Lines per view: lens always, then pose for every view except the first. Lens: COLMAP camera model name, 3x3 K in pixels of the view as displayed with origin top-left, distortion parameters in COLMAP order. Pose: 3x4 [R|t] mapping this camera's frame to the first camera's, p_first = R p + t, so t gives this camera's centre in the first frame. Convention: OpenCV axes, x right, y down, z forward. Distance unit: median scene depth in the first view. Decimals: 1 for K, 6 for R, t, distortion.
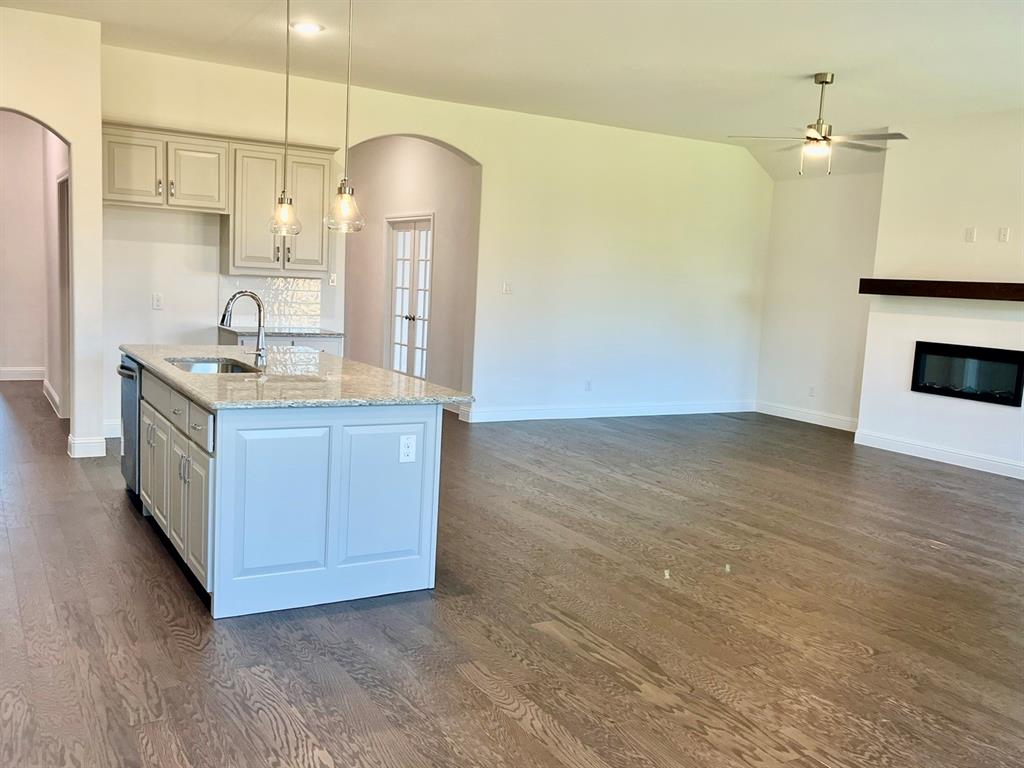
lens RADIAL K [[909.1, 0, 512.0], [0, 909.1, 384.0], [0, 0, 1]] dist [0.000087, -0.001107]
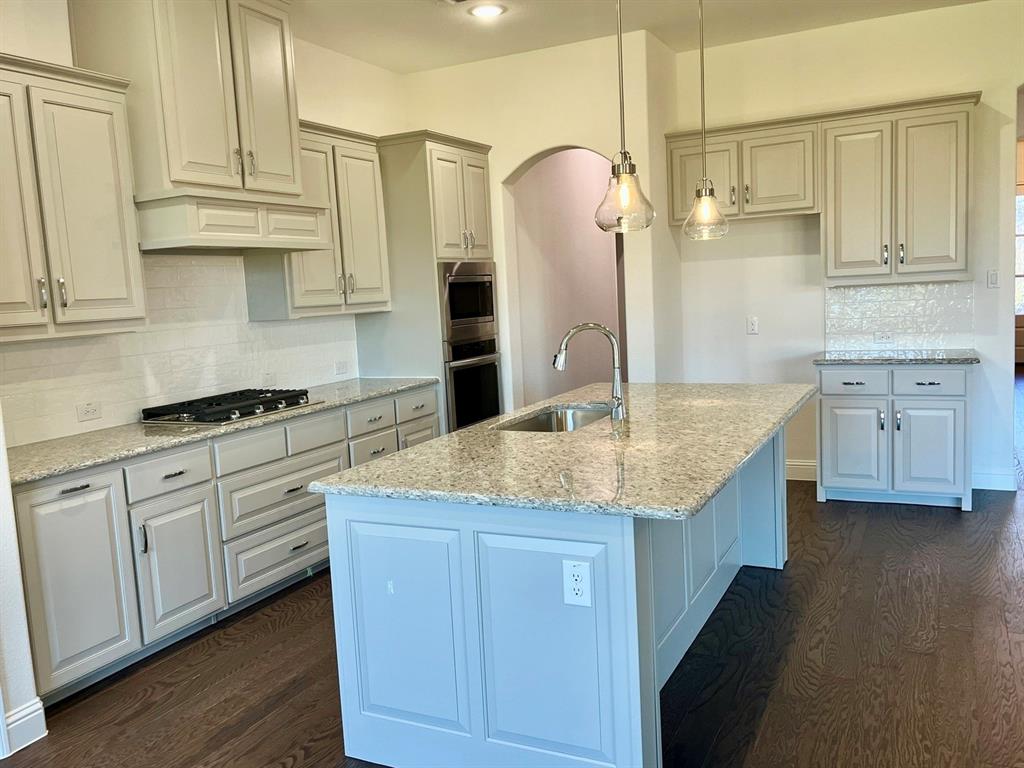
lens RADIAL K [[862.2, 0, 512.0], [0, 862.2, 384.0], [0, 0, 1]] dist [0.005591, 0.002897]
pose [[0.538529, 0.012725, -0.842511, 0.193918], [-0.017861, 0.999834, 0.003685, -0.034697], [0.842418, 0.013063, 0.538667, 0.376932]]
